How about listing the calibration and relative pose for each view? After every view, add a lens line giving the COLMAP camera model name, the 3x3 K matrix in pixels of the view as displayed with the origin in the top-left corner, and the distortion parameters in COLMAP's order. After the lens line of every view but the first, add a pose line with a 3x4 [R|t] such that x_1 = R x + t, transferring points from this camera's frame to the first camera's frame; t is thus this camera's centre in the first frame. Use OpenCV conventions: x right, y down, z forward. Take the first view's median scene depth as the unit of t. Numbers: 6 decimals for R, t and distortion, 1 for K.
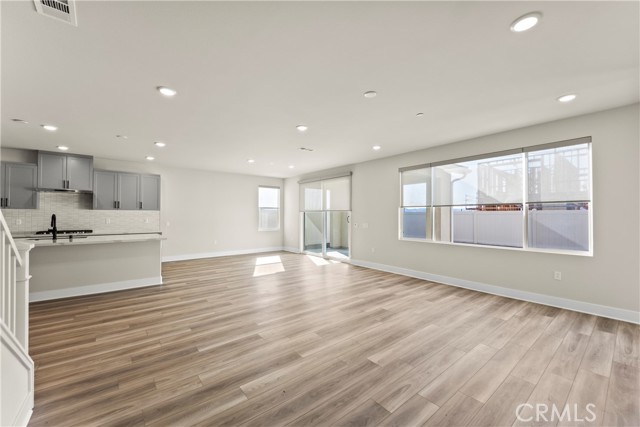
lens RADIAL K [[256.4, 0, 318.3], [0, 256.4, 213.3], [0, 0, 1]] dist [0.010863, -0.000612]
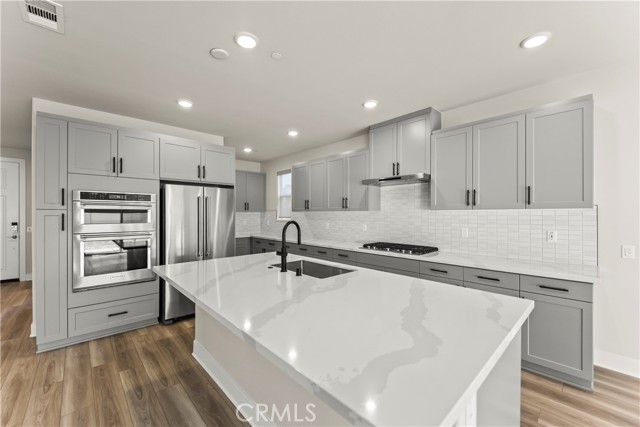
lens RADIAL K [[256.4, 0, 318.3], [0, 256.4, 213.3], [0, 0, 1]] dist [0.010863, -0.000612]
pose [[0.075443, -0.006286, -0.997130, -0.518084], [0.006920, 0.999959, -0.005780, -0.007678], [0.997126, -0.006464, 0.075483, 1.017833]]
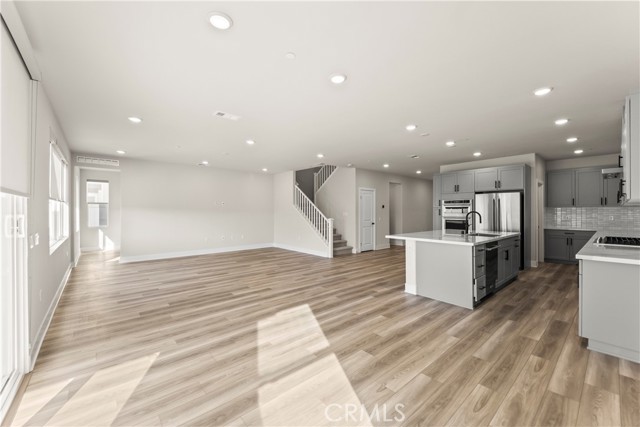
lens RADIAL K [[256.4, 0, 318.3], [0, 256.4, 213.3], [0, 0, 1]] dist [0.010863, -0.000612]
pose [[-0.999377, -0.003420, -0.035117, -0.325530], [-0.003419, 0.999994, -0.000084, 0.015206], [0.035118, 0.000036, -0.999383, 2.087061]]
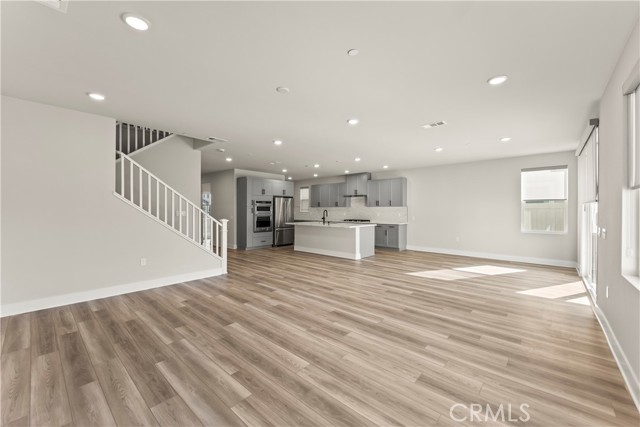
lens RADIAL K [[256.4, 0, 318.3], [0, 256.4, 213.3], [0, 0, 1]] dist [0.010863, -0.000612]
pose [[0.156302, 0.009913, -0.987659, 0.818110], [0.005036, 0.999929, 0.010833, 0.008353], [0.987696, -0.006668, 0.156241, 0.660038]]
